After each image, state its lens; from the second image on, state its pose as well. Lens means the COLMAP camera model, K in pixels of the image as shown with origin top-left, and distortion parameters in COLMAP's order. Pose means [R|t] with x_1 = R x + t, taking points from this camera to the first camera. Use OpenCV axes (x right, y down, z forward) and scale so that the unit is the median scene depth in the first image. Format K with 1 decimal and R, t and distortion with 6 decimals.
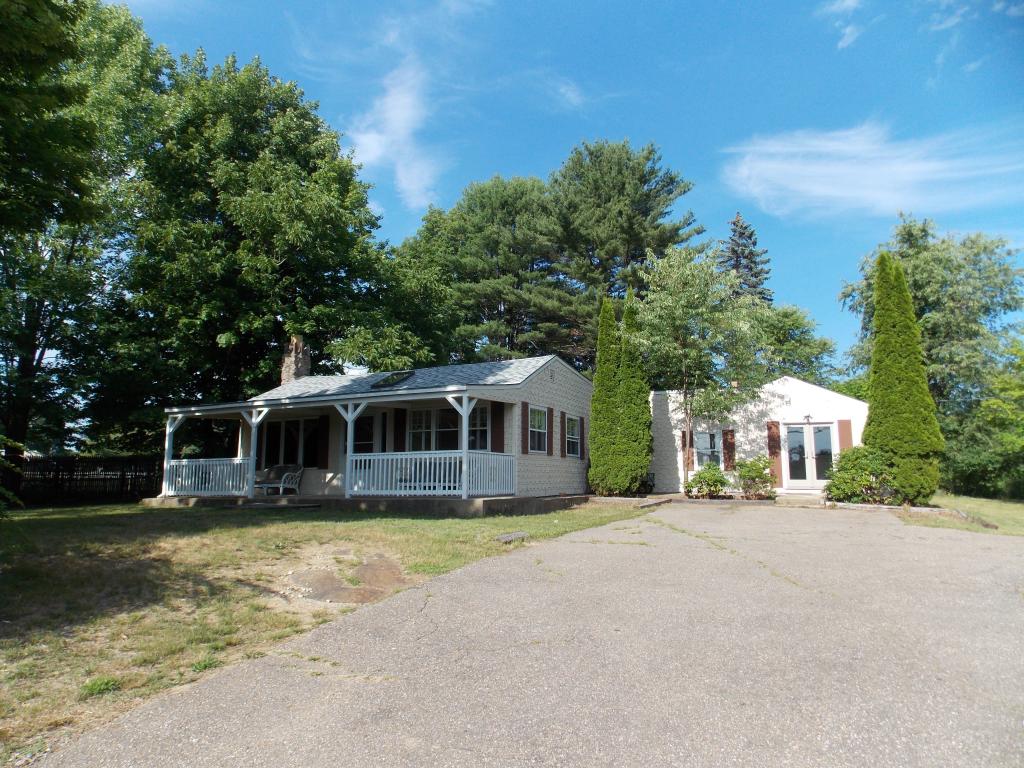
lens RADIAL K [[672.1, 0, 512.0], [0, 672.1, 384.0], [0, 0, 1]] dist [0.043563, -0.000715]
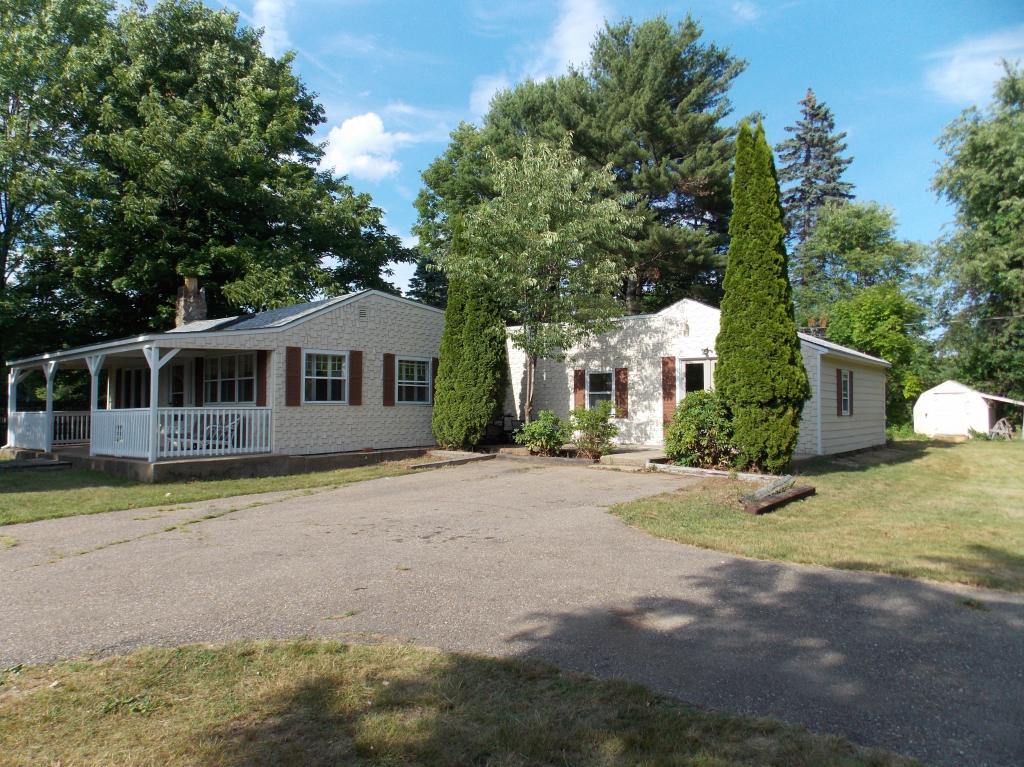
lens RADIAL K [[677.3, 0, 510.4], [0, 677.3, 378.7], [0, 0, 1]] dist [0.018917, -0.004837]
pose [[0.966534, -0.018427, -0.255876, 0.403097], [0.044472, 0.994351, 0.096380, -0.003528], [0.252655, -0.104534, 0.961893, 0.177449]]
